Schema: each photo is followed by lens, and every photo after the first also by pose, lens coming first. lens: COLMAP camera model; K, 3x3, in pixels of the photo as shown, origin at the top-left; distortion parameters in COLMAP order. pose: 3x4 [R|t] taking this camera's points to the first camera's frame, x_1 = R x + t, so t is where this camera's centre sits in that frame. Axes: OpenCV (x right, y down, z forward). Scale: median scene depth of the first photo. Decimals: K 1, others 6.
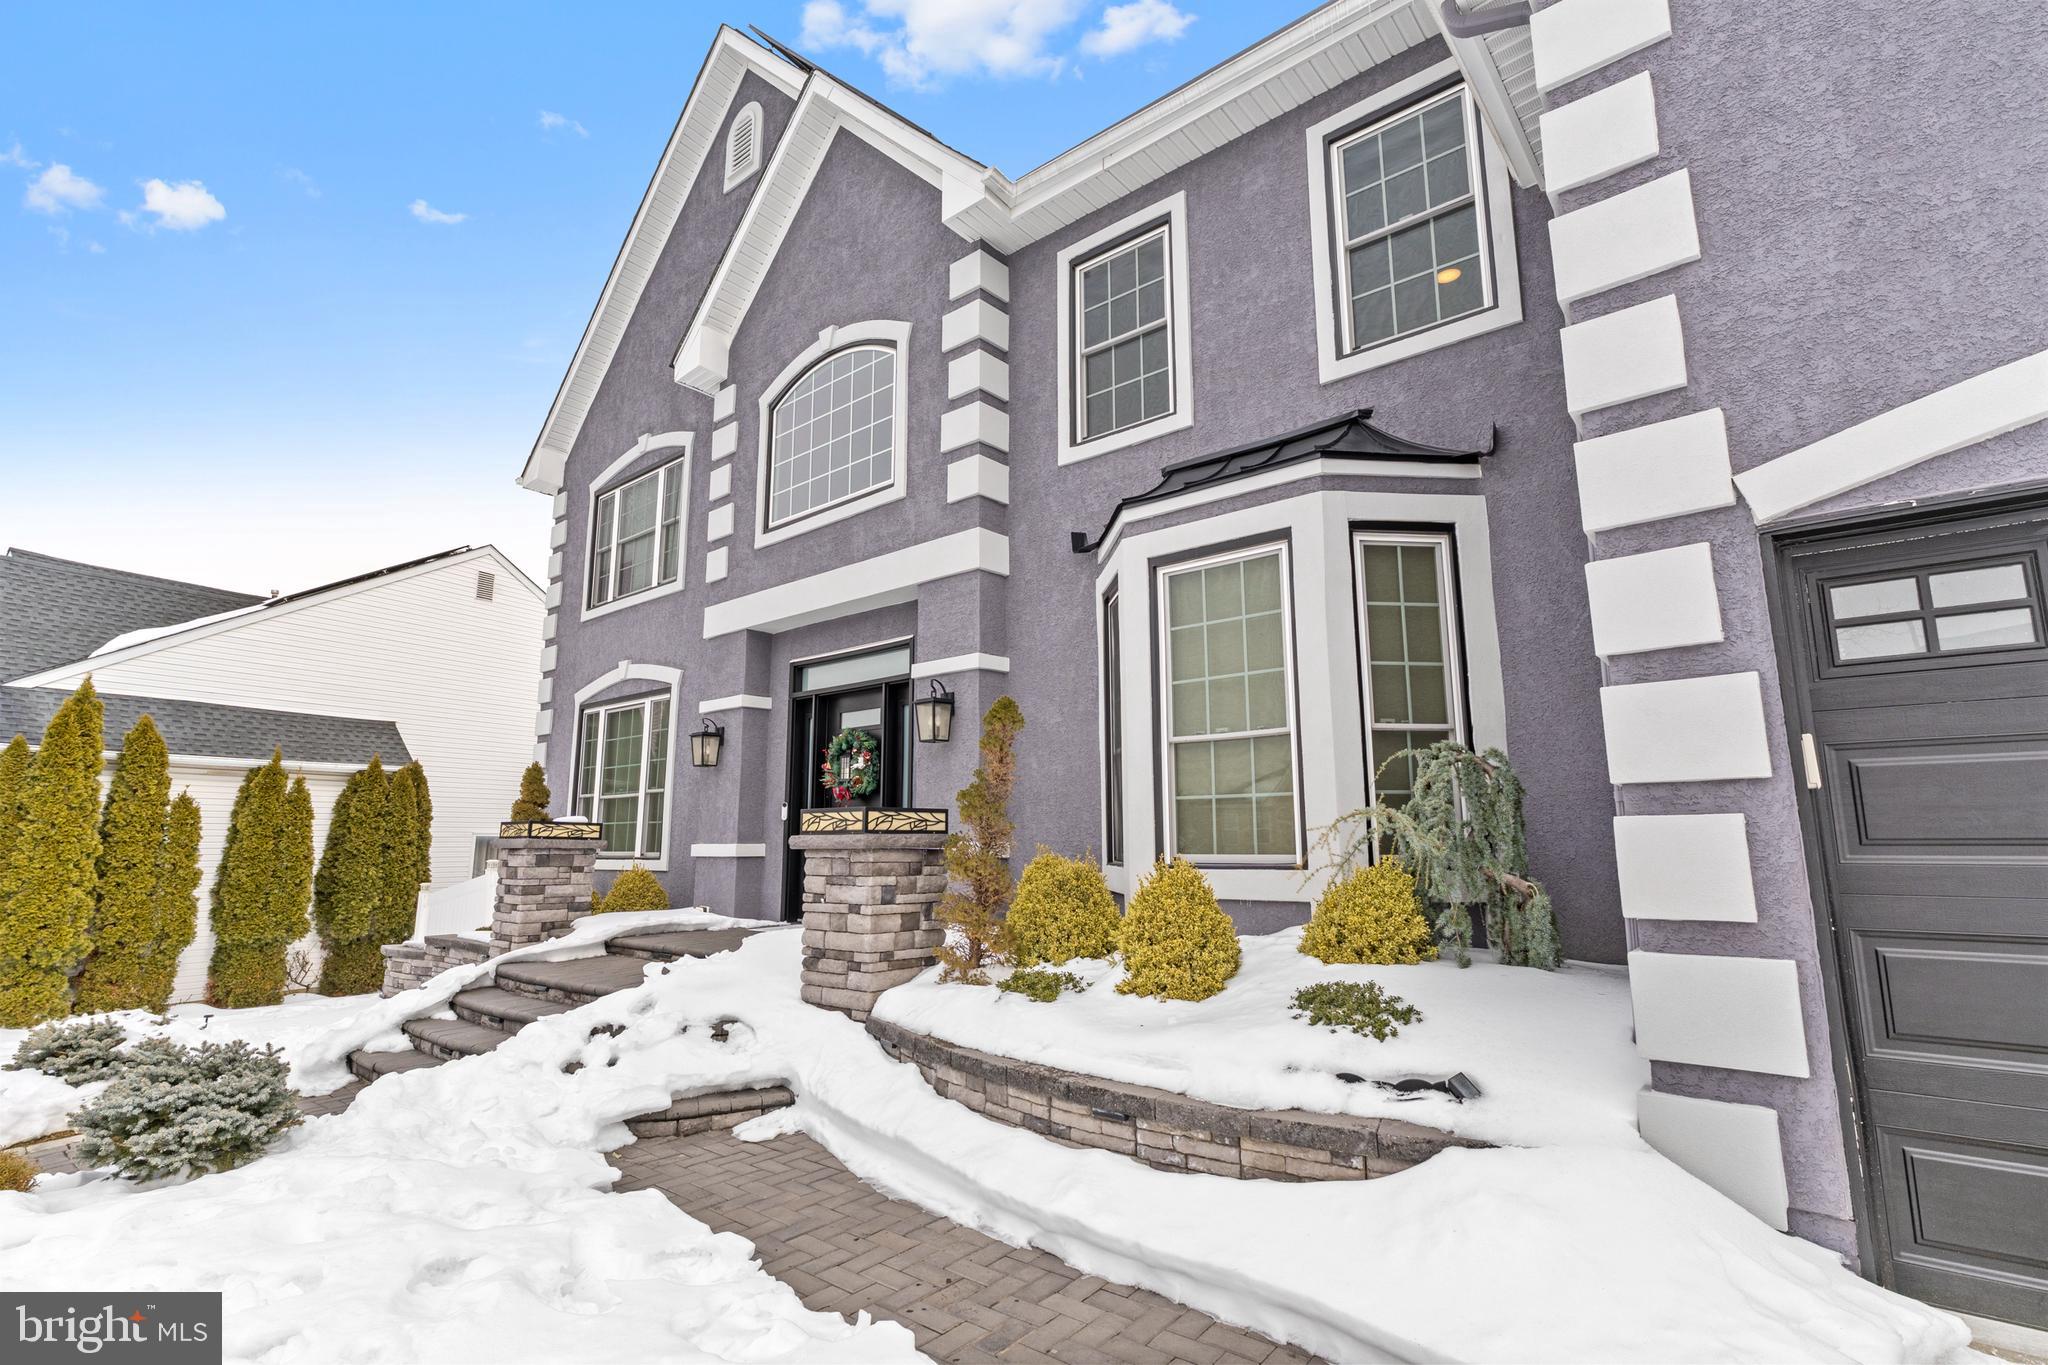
lens RADIAL K [[952.2, 0, 1038.0], [0, 952.2, 695.7], [0, 0, 1]] dist [-0.003281, 0.000345]
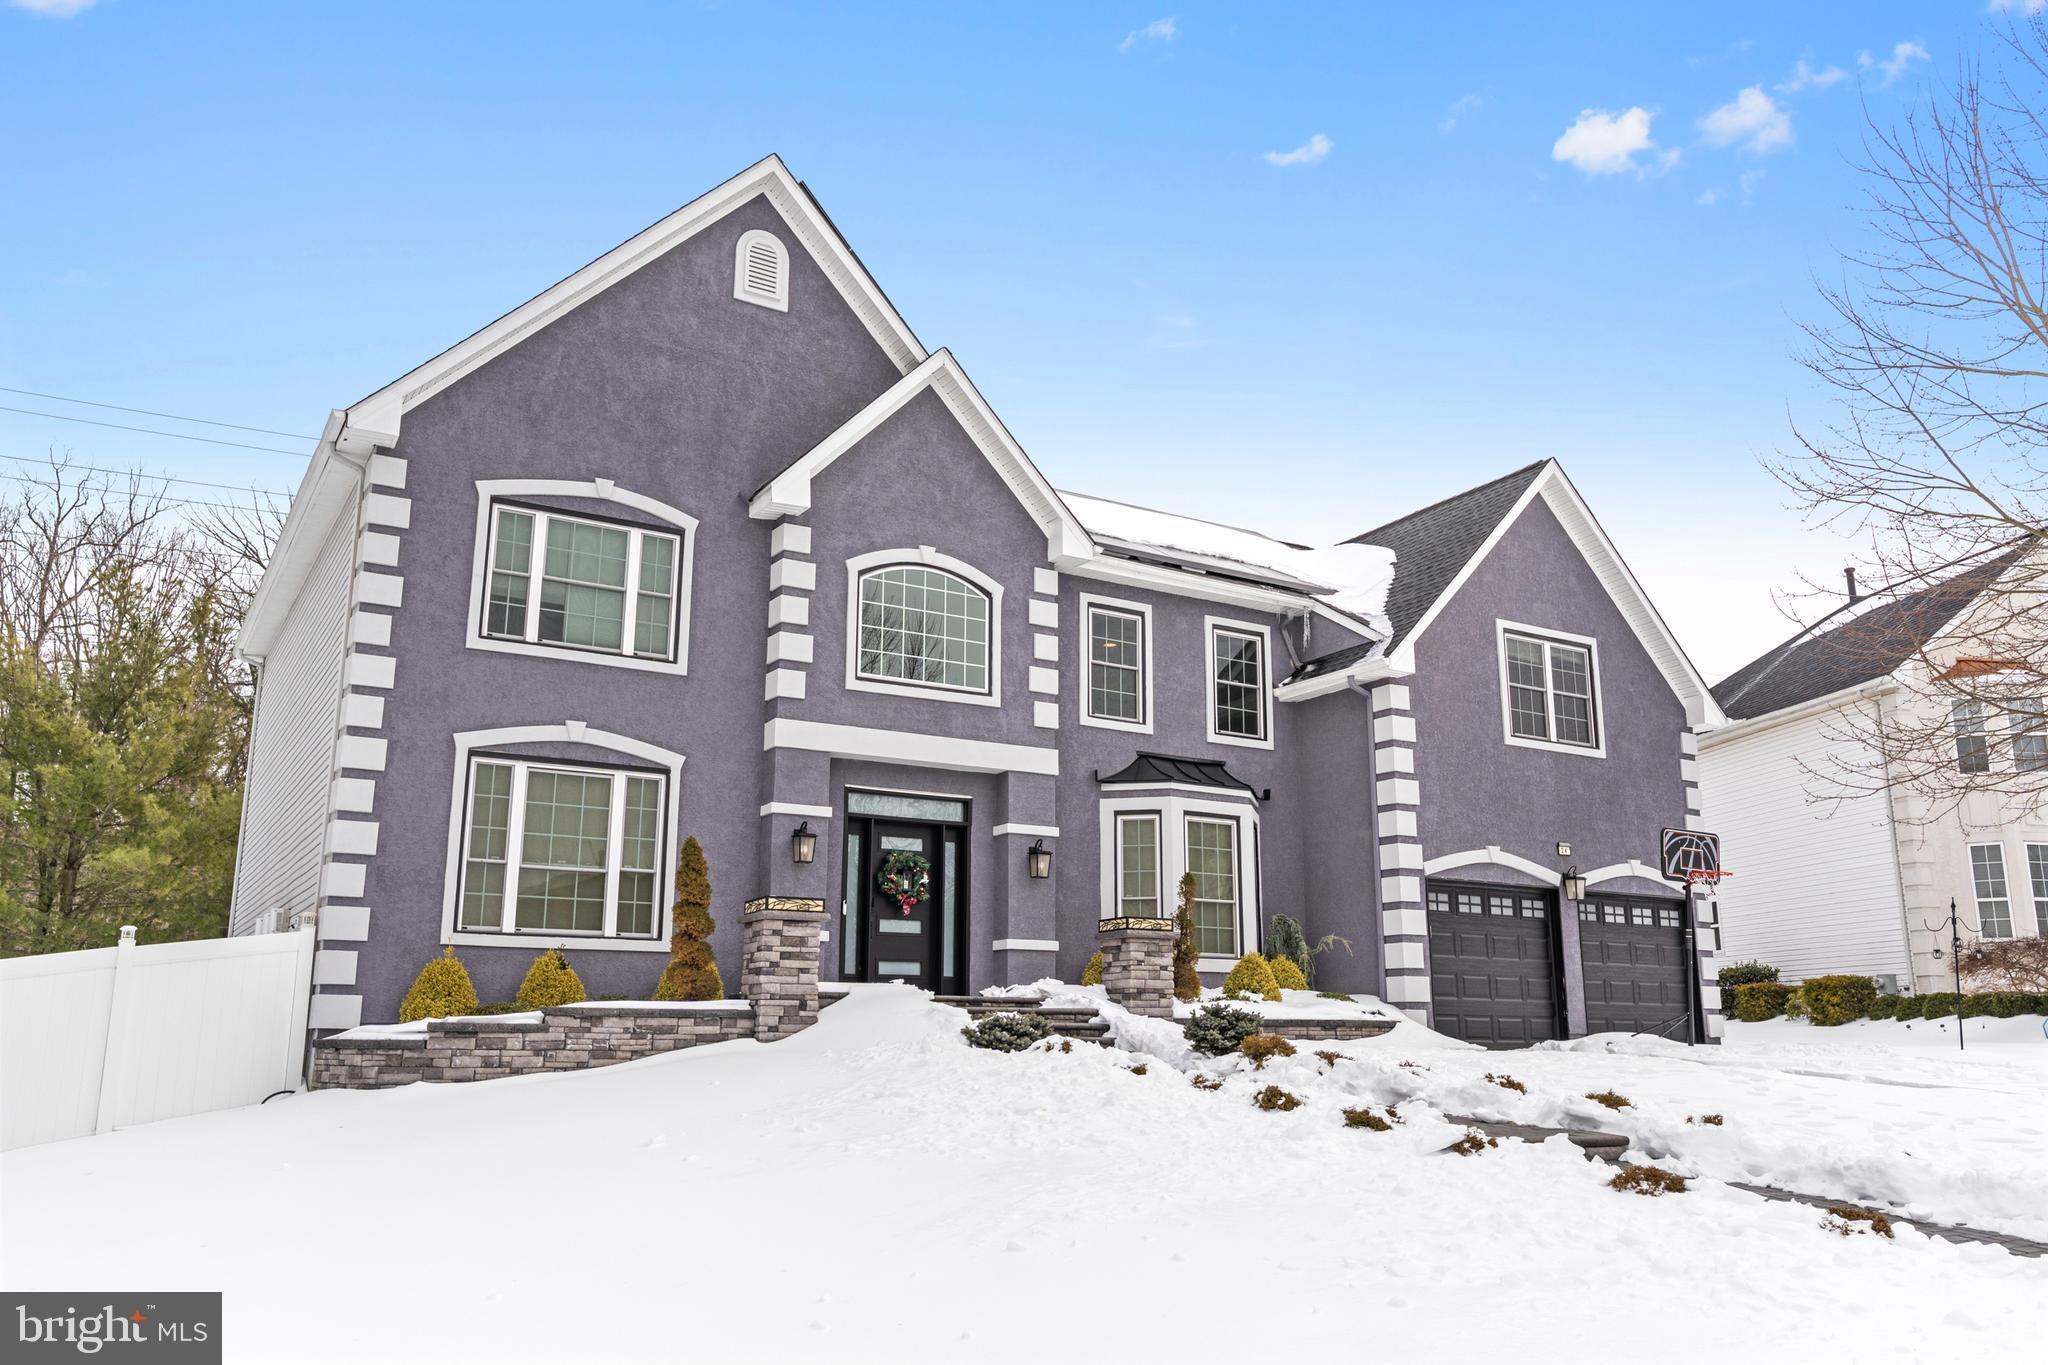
lens RADIAL K [[1602.4, 0, 1036.4], [0, 1602.4, 744.0], [0, 0, 1]] dist [0.004658, -0.001673]
pose [[0.321565, 0.185048, 0.928630, -2.497572], [-0.149587, 0.978331, -0.143153, 0.201444], [-0.934997, -0.092878, 0.342278, 0.087676]]
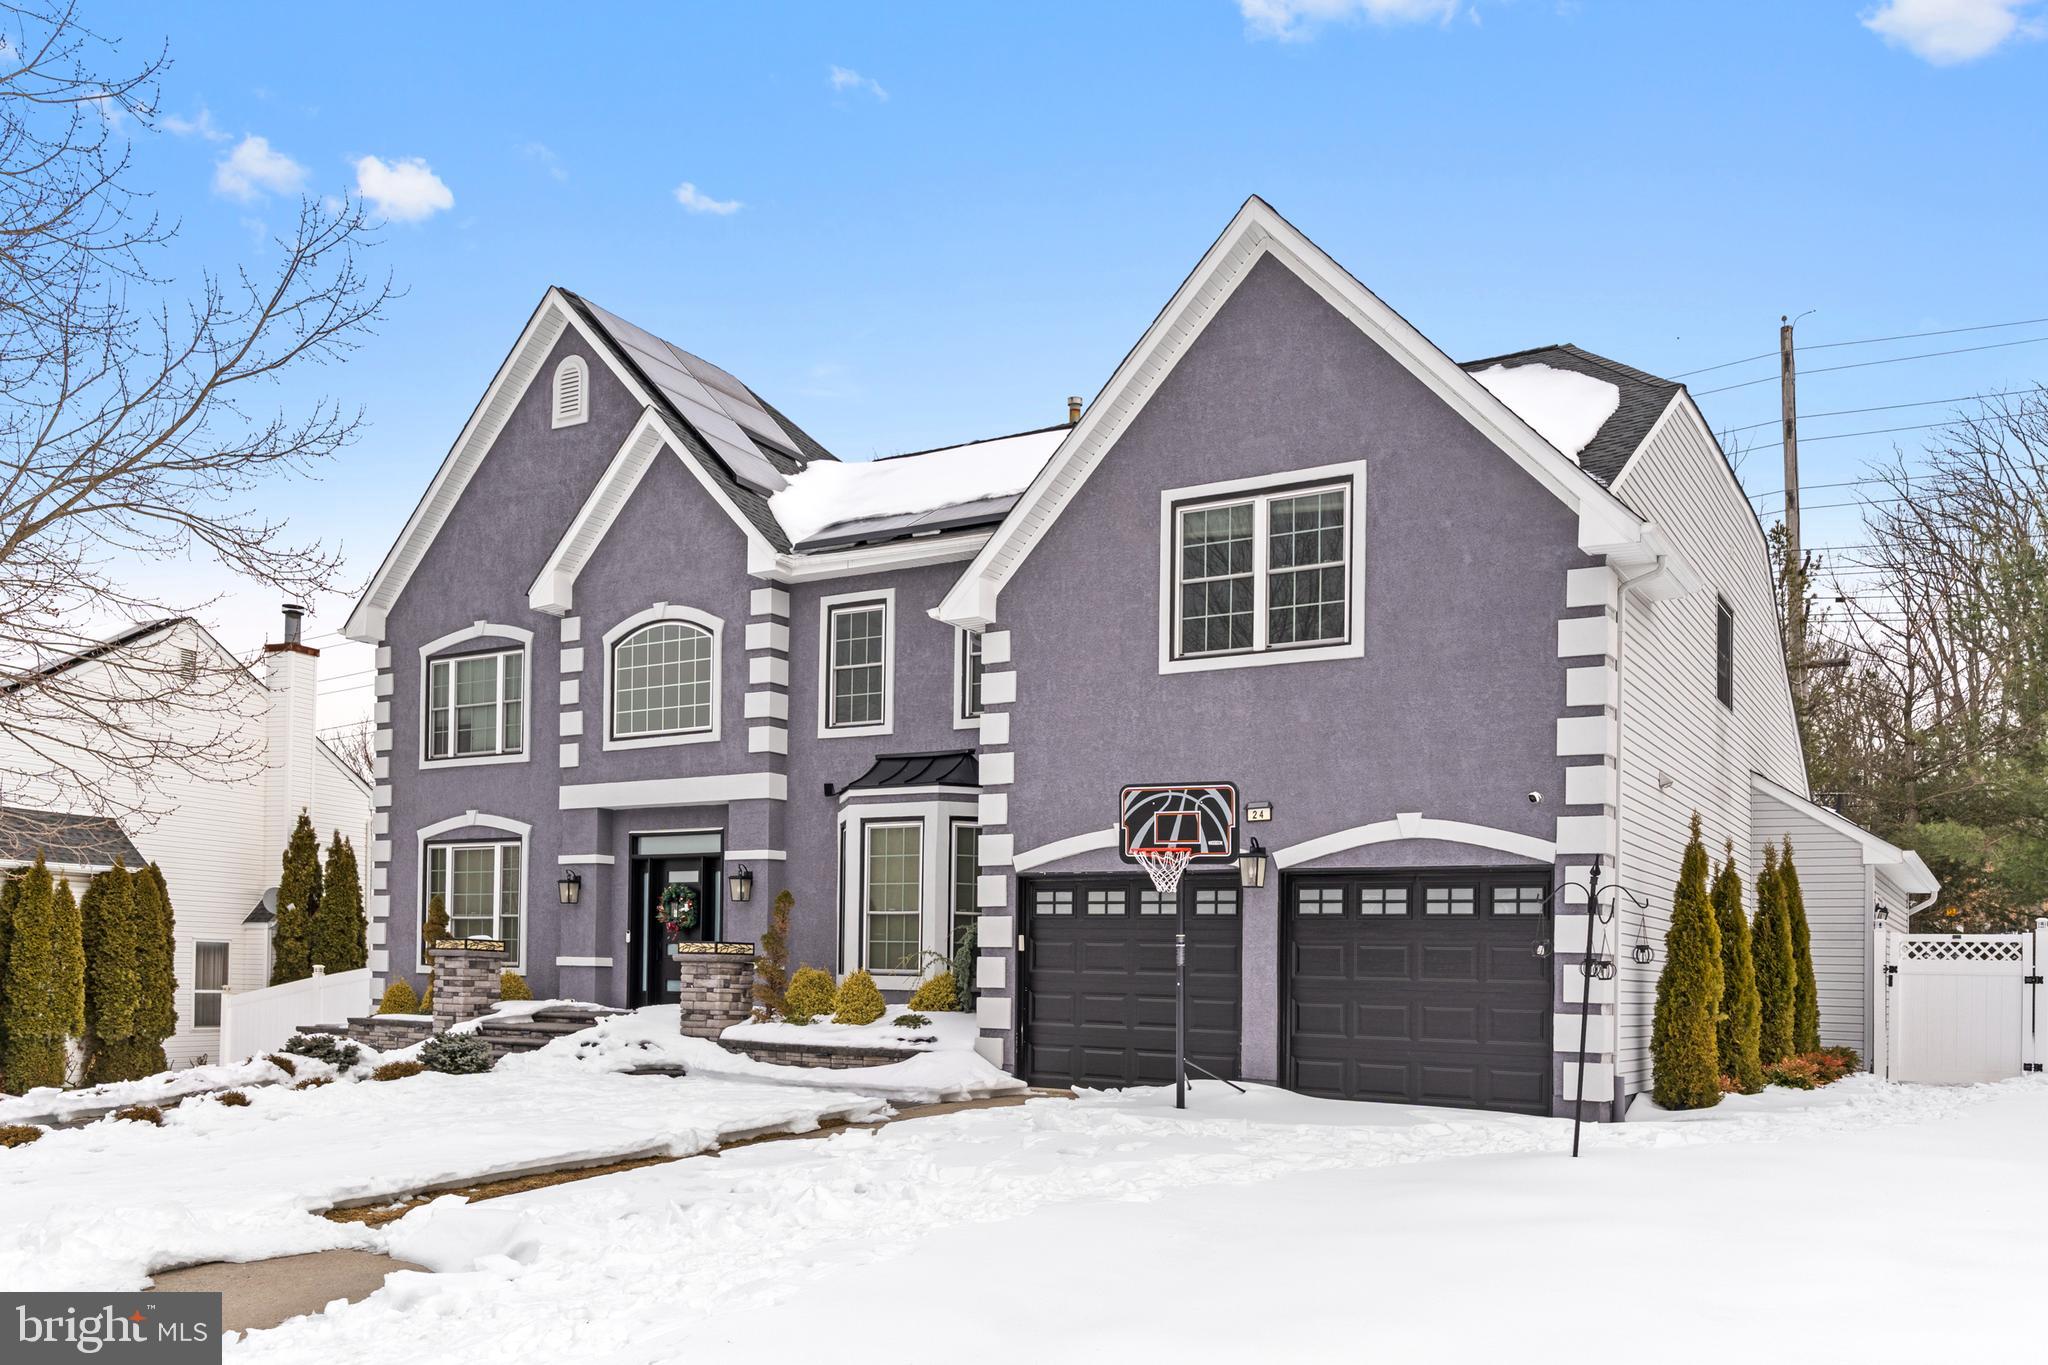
lens RADIAL K [[1602.4, 0, 1051.4], [0, 1602.4, 1032.2], [0, 0, 1]] dist [0.004658, -0.001673]
pose [[0.988572, 0.021565, 0.149197, 0.016940], [-0.049407, 0.981399, 0.185513, -0.261450], [-0.142421, -0.190764, 0.971249, -1.774755]]
